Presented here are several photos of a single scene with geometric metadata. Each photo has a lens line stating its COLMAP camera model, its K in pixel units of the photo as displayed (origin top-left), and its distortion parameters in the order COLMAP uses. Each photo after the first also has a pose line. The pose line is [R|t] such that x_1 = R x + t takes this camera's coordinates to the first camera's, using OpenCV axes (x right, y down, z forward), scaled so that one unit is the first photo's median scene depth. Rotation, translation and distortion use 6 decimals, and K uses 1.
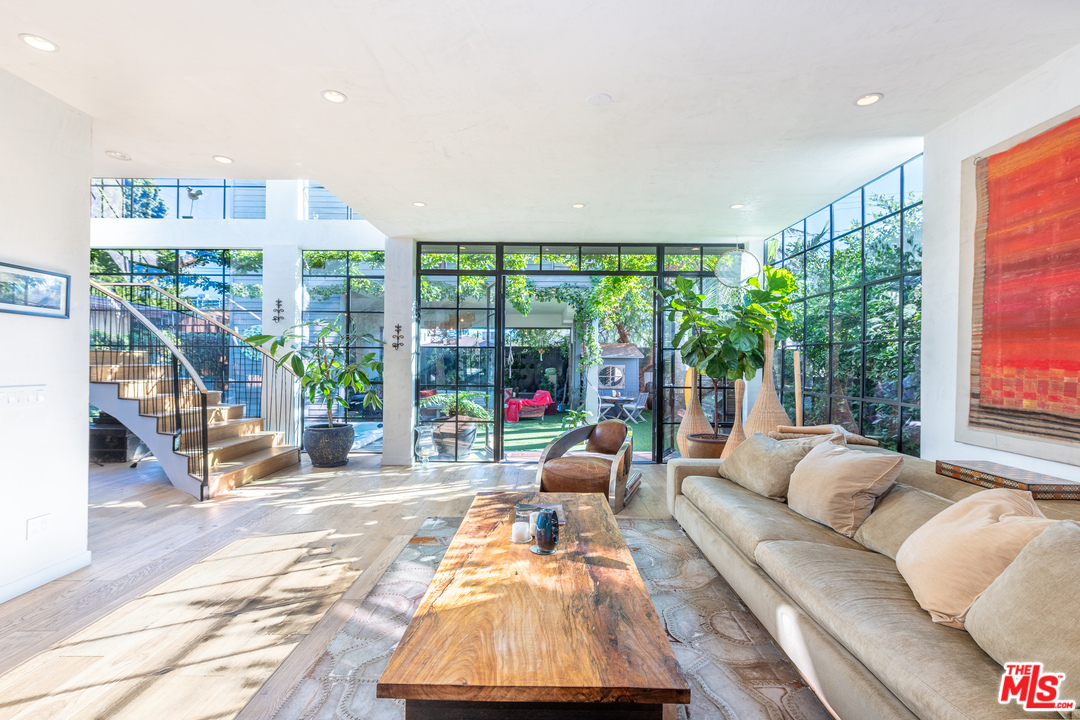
lens RADIAL K [[408.0, 0, 529.1], [0, 408.0, 360.5], [0, 0, 1]] dist [0.006258, -0.000388]
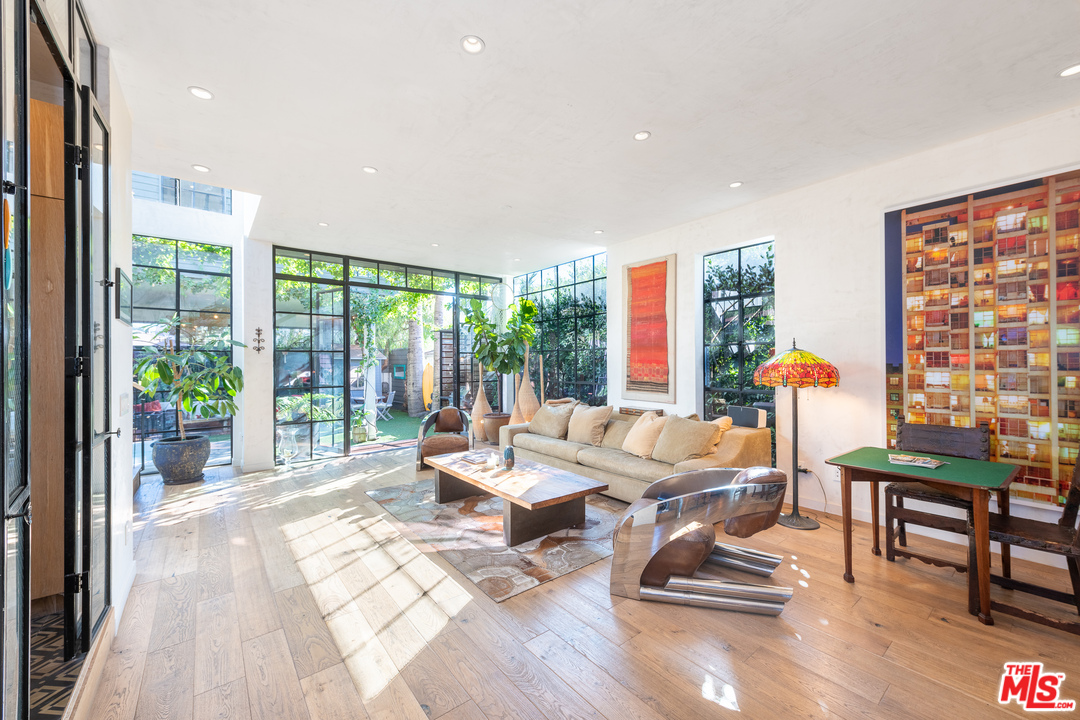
lens RADIAL K [[422.7, 0, 542.7], [0, 422.7, 359.6], [0, 0, 1]] dist [0.005877, -0.001136]
pose [[0.727979, -0.007048, 0.685563, -0.761182], [0.009752, 0.999952, -0.000076, -0.007044], [-0.685530, 0.006741, 0.728013, -0.307441]]
